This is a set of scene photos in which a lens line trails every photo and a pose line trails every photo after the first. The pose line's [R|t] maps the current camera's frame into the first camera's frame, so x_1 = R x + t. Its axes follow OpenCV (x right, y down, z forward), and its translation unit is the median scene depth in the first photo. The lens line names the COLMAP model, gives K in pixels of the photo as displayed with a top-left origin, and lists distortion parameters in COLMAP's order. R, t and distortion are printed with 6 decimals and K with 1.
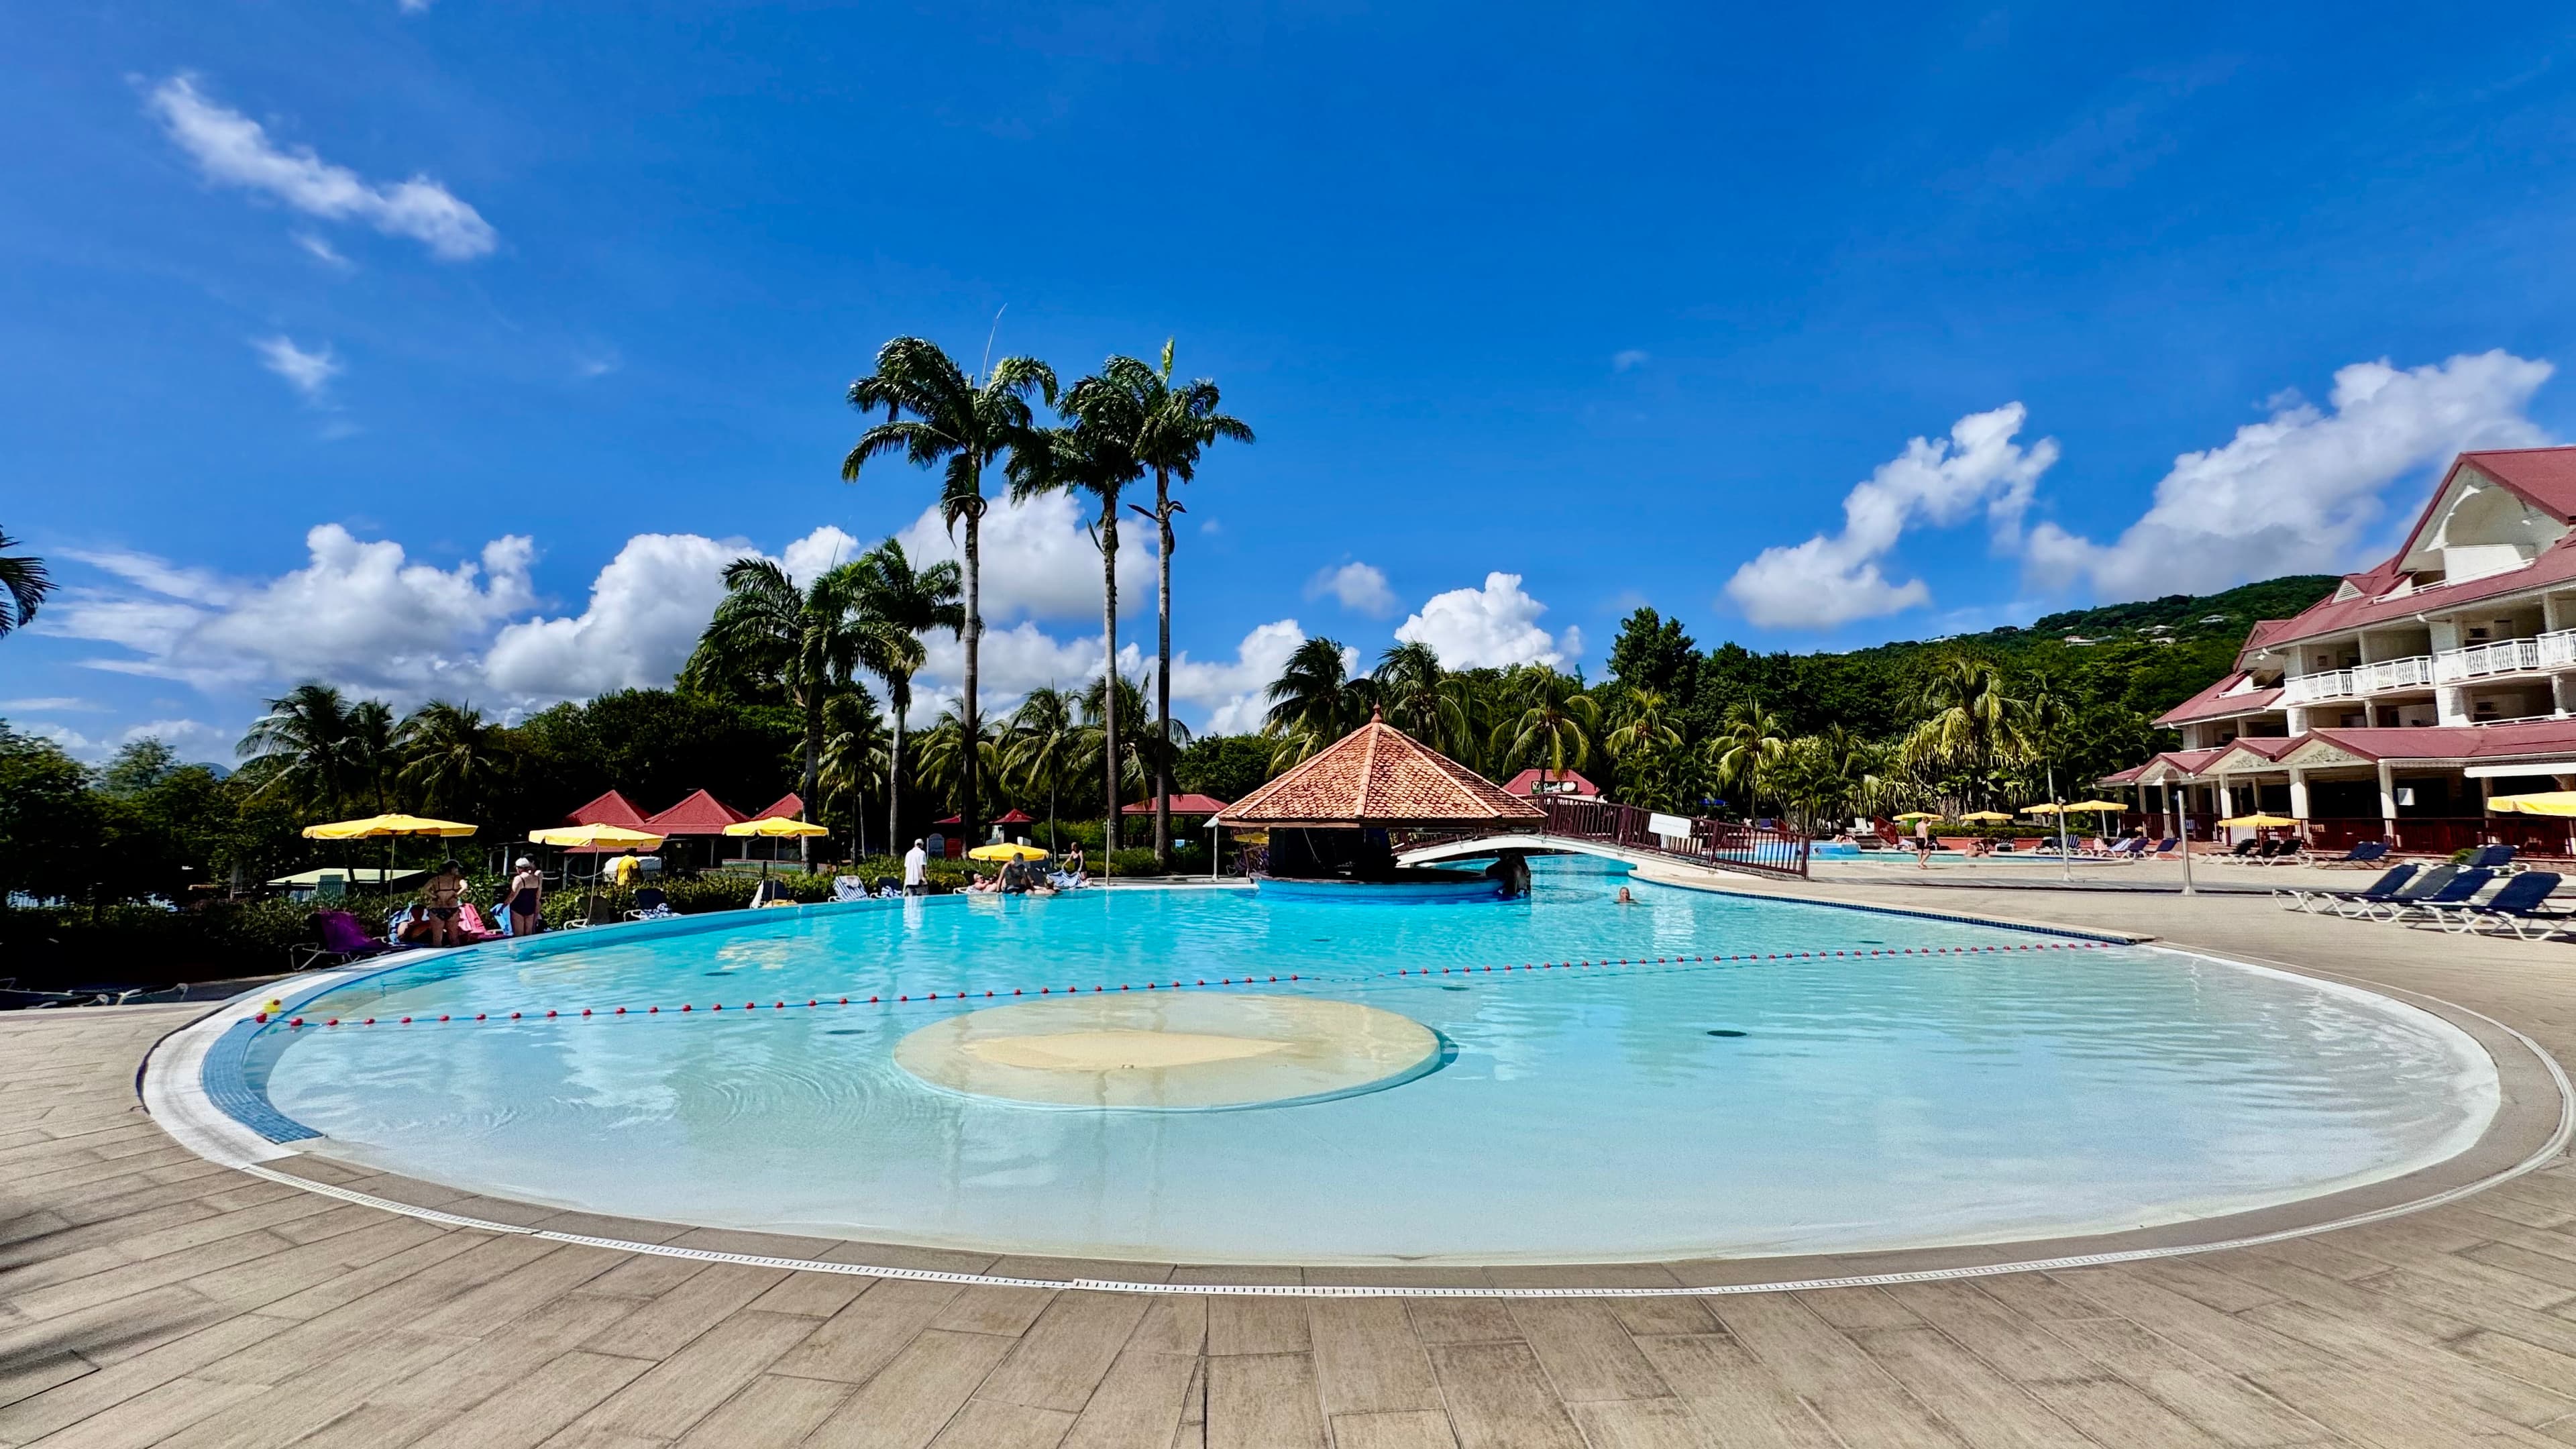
lens RADIAL K [[1039.7, 0, 1288.0], [0, 1039.7, 724.5], [0, 0, 1]] dist [-0.001694, 0.000040]
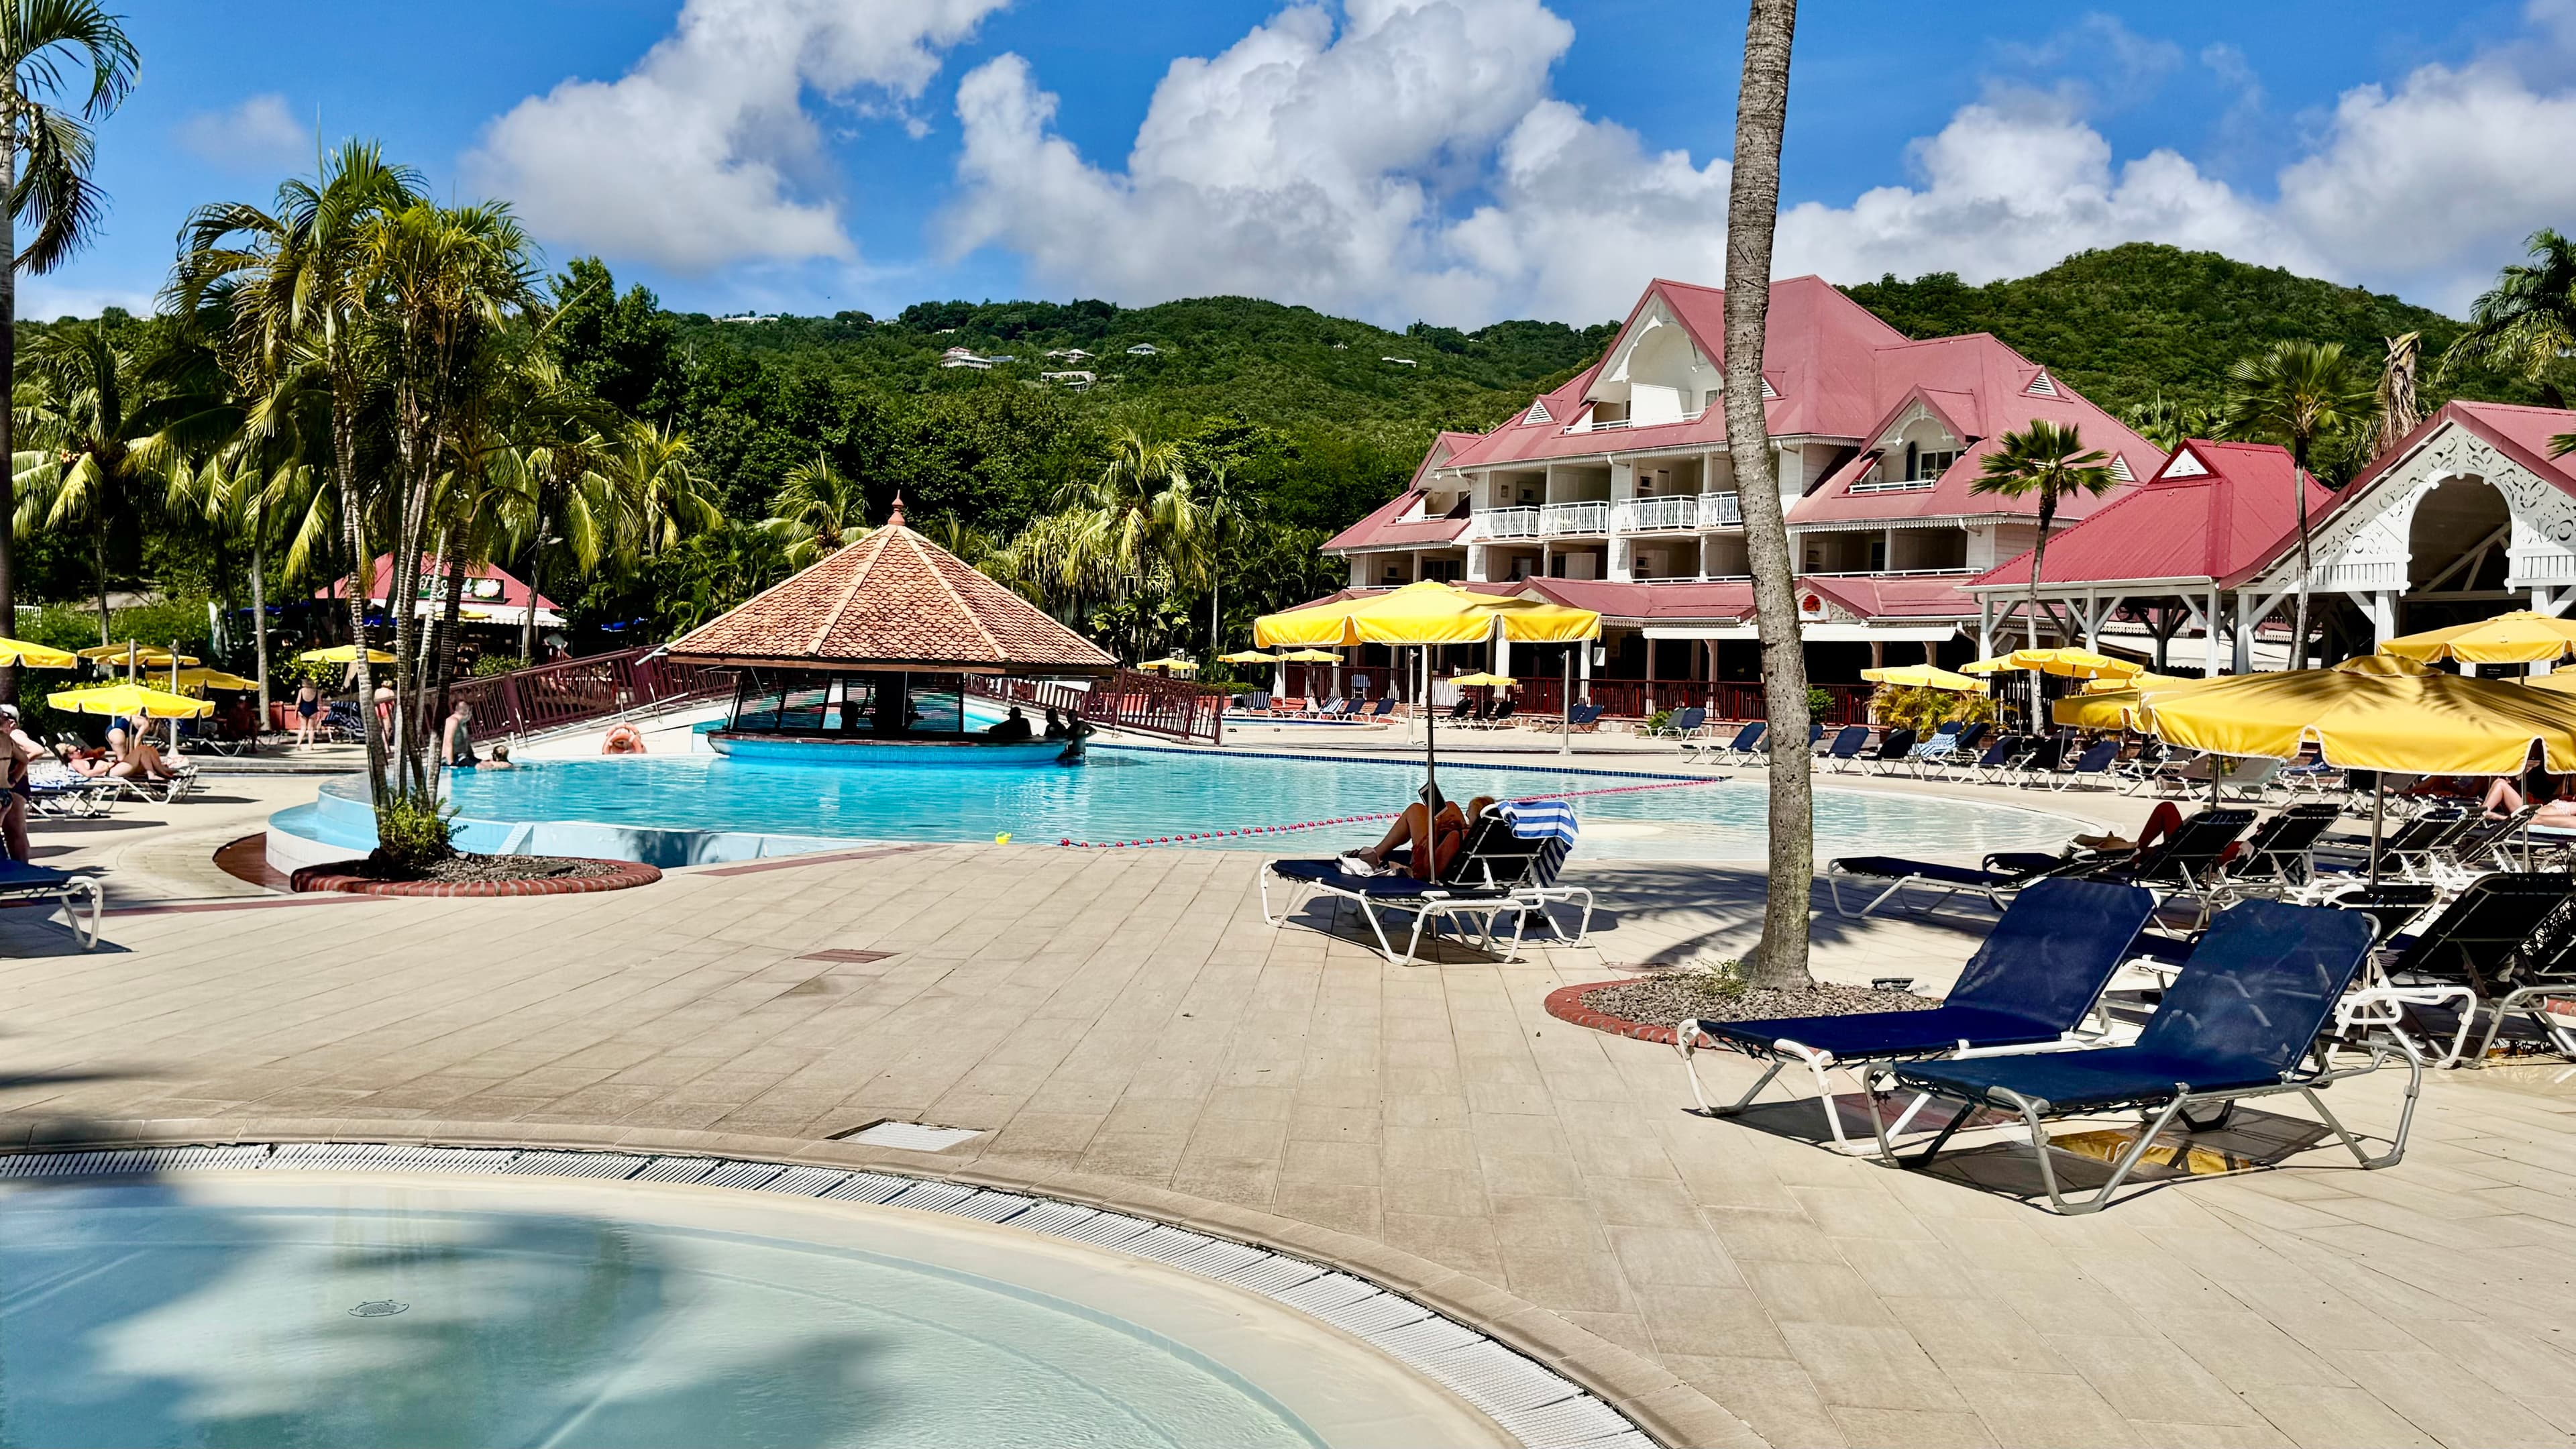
lens RADIAL K [[2238.9, 0, 1288.0], [0, 2238.9, 724.5], [0, 0, 1]] dist [0.148768, -0.002955]
pose [[0.686656, 0.001957, 0.726980, -0.398994], [-0.092503, 0.992103, 0.084702, -0.010388], [-0.721073, -0.125409, 0.681415, -0.124137]]
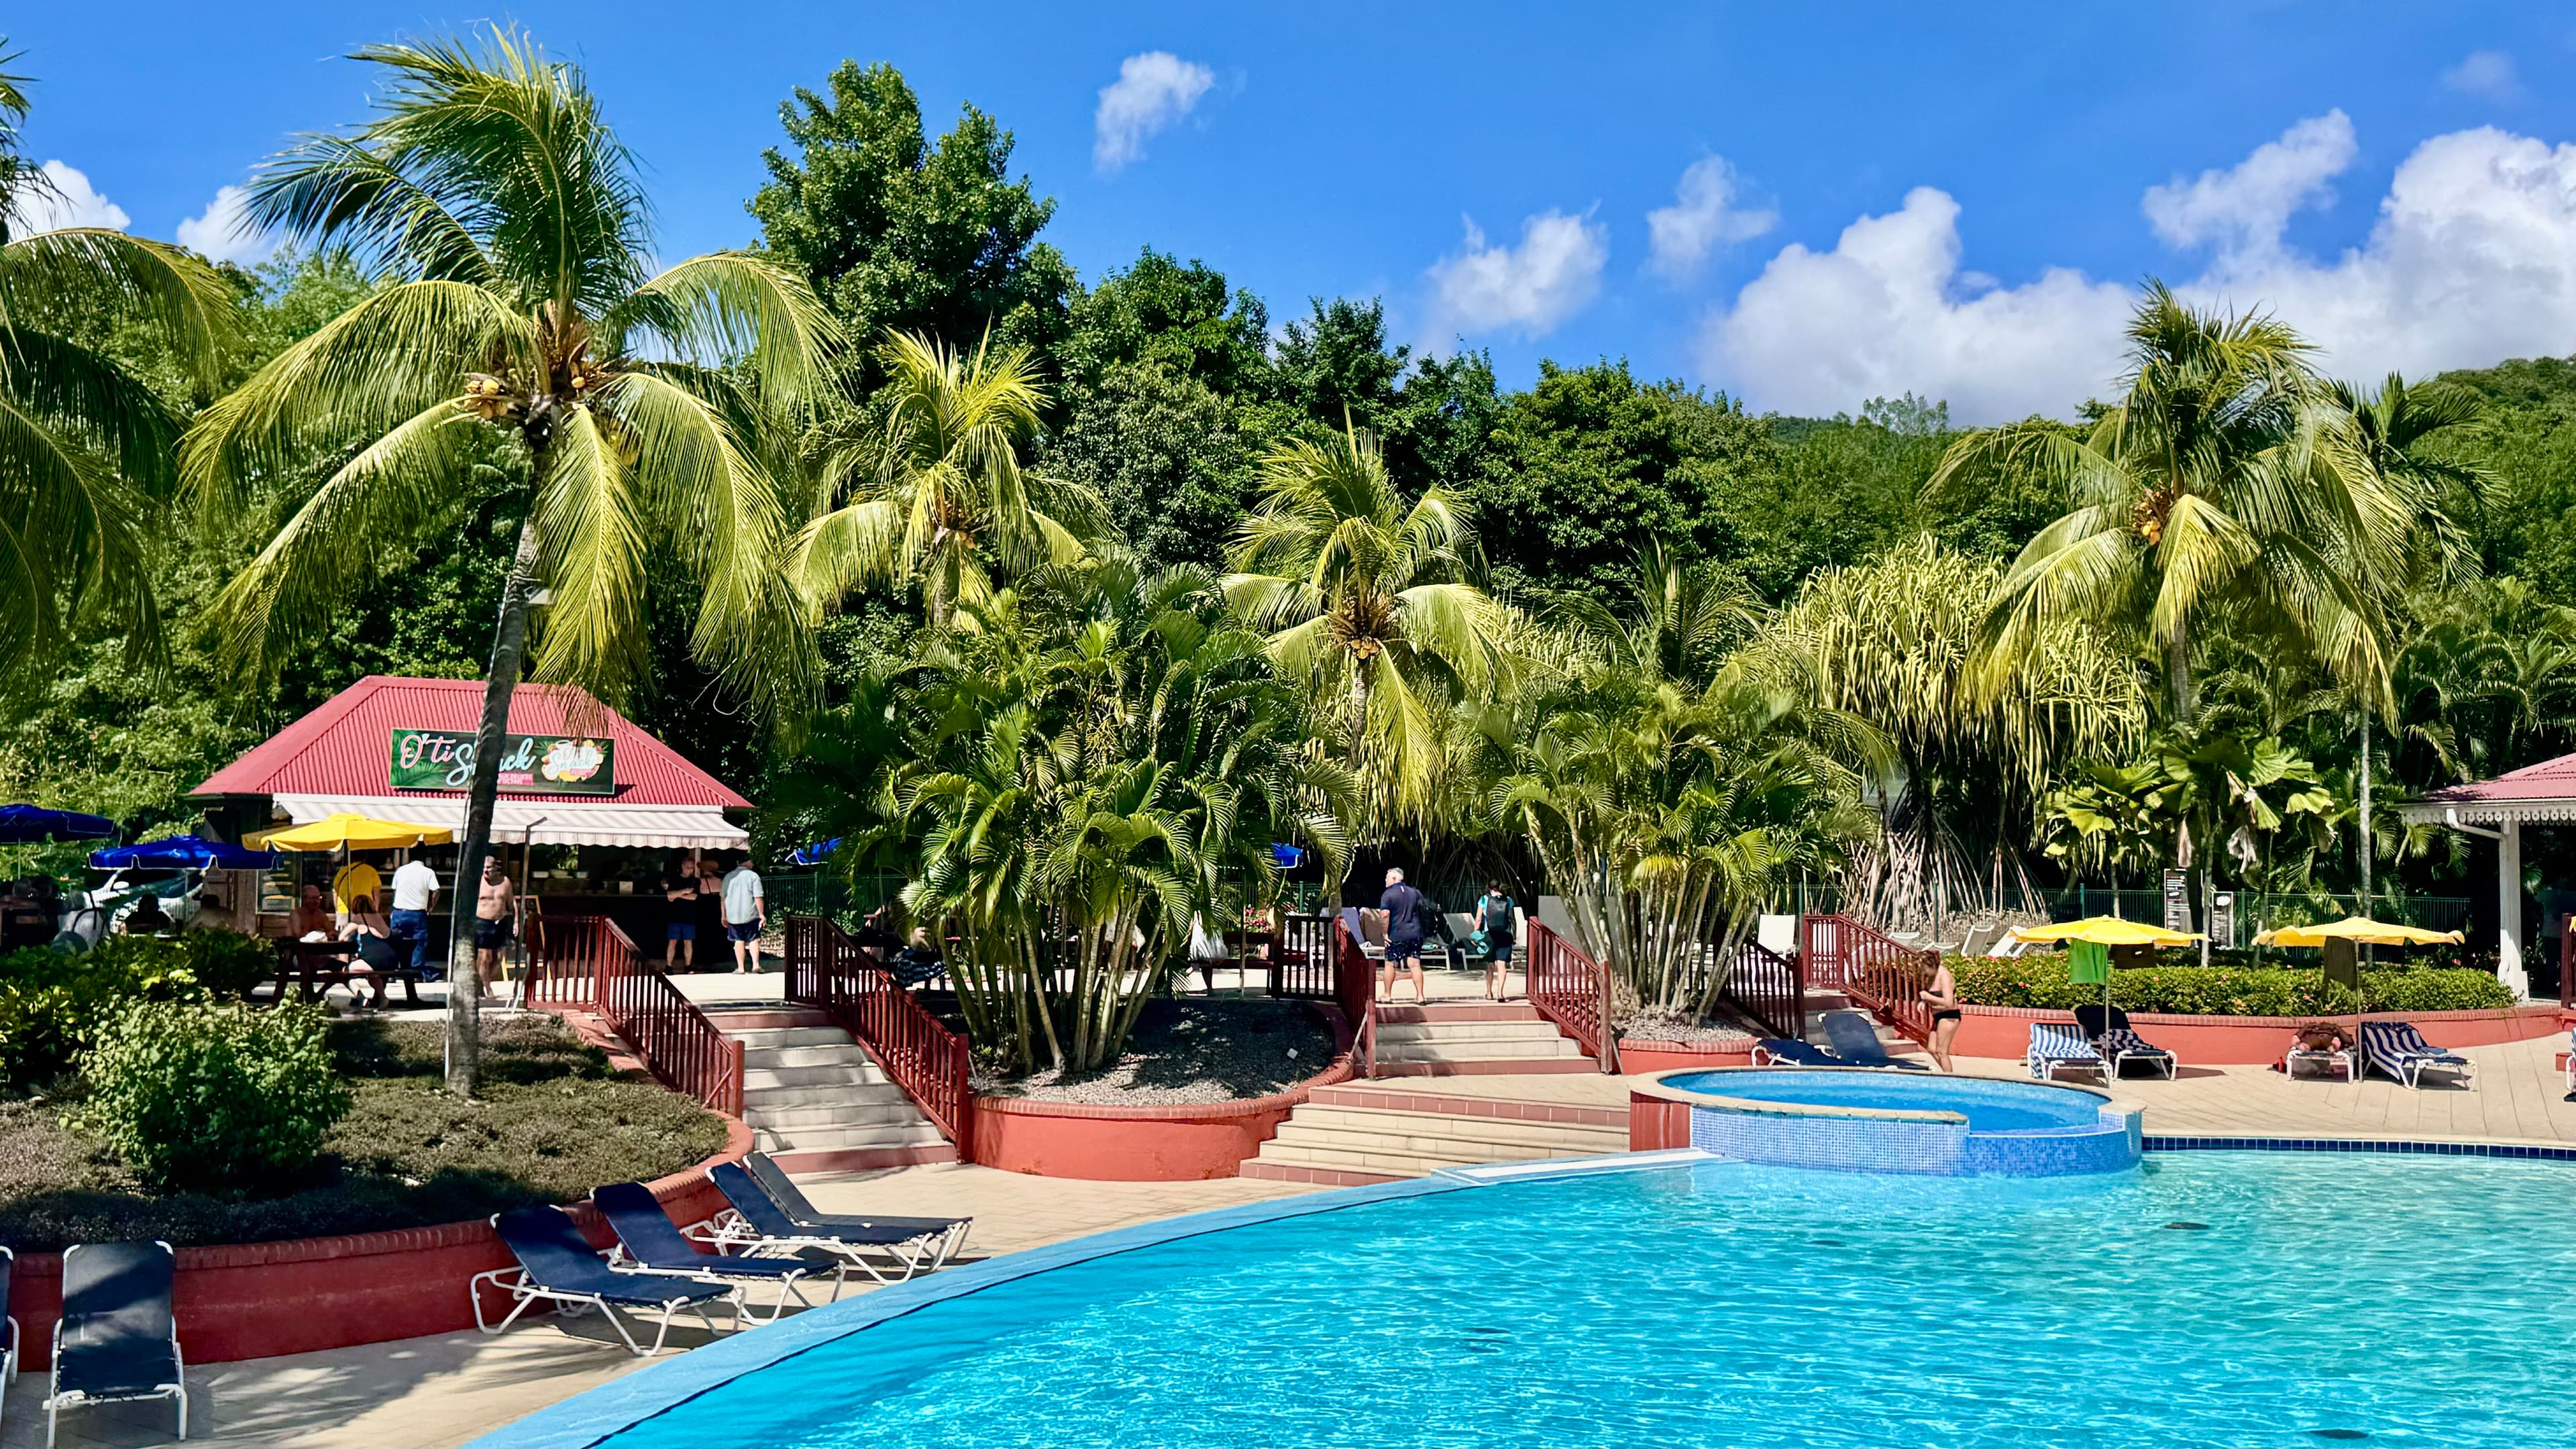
lens RADIAL K [[2490.3, 0, 1288.0], [0, 2490.3, 724.5], [0, 0, 1]] dist [0.200275, -0.436899]
pose [[0.831438, 0.038117, 0.554309, 0.136032], [-0.062729, 0.997705, 0.025484, 0.039411], [-0.552066, -0.055960, 0.831921, 0.646284]]
